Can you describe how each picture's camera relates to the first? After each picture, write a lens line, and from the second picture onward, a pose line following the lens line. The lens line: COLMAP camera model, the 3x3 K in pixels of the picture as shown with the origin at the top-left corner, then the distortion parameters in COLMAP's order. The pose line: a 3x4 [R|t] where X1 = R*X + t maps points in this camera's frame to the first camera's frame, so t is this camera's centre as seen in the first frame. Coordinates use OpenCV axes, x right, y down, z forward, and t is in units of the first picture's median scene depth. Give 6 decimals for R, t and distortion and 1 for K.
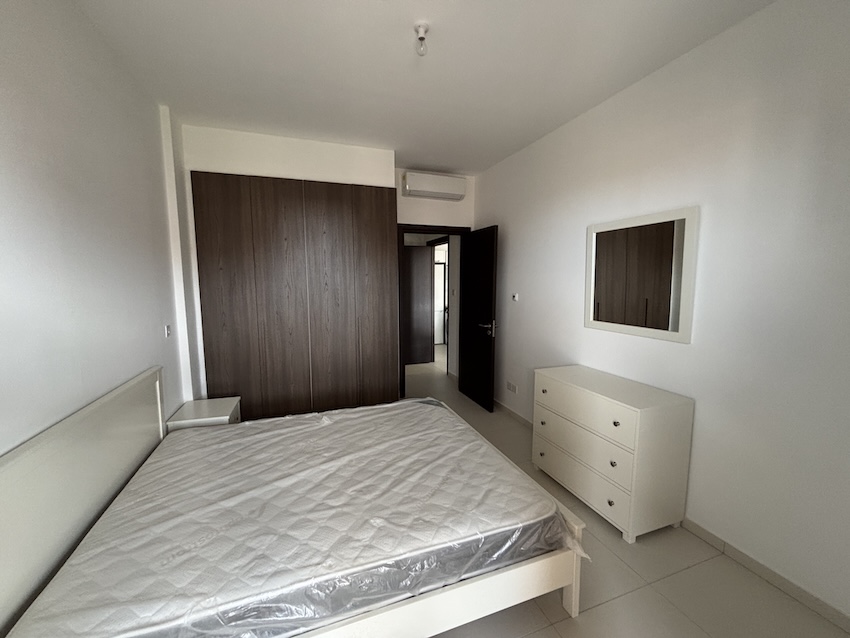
lens RADIAL K [[346.4, 0, 423.2], [0, 346.4, 317.0], [0, 0, 1]] dist [-0.002828, 0.002586]
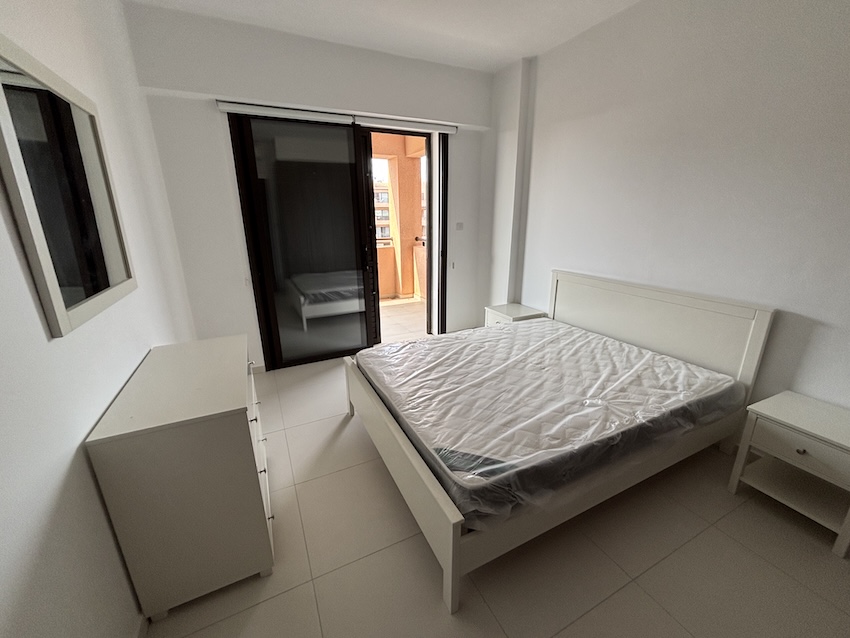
lens RADIAL K [[346.4, 0, 423.2], [0, 346.4, 317.0], [0, 0, 1]] dist [-0.002828, 0.002586]
pose [[-0.994789, 0.042041, -0.092879, 0.184271], [0.002945, 0.922486, 0.386018, -0.198481], [0.101908, 0.383734, -0.917804, 2.061290]]
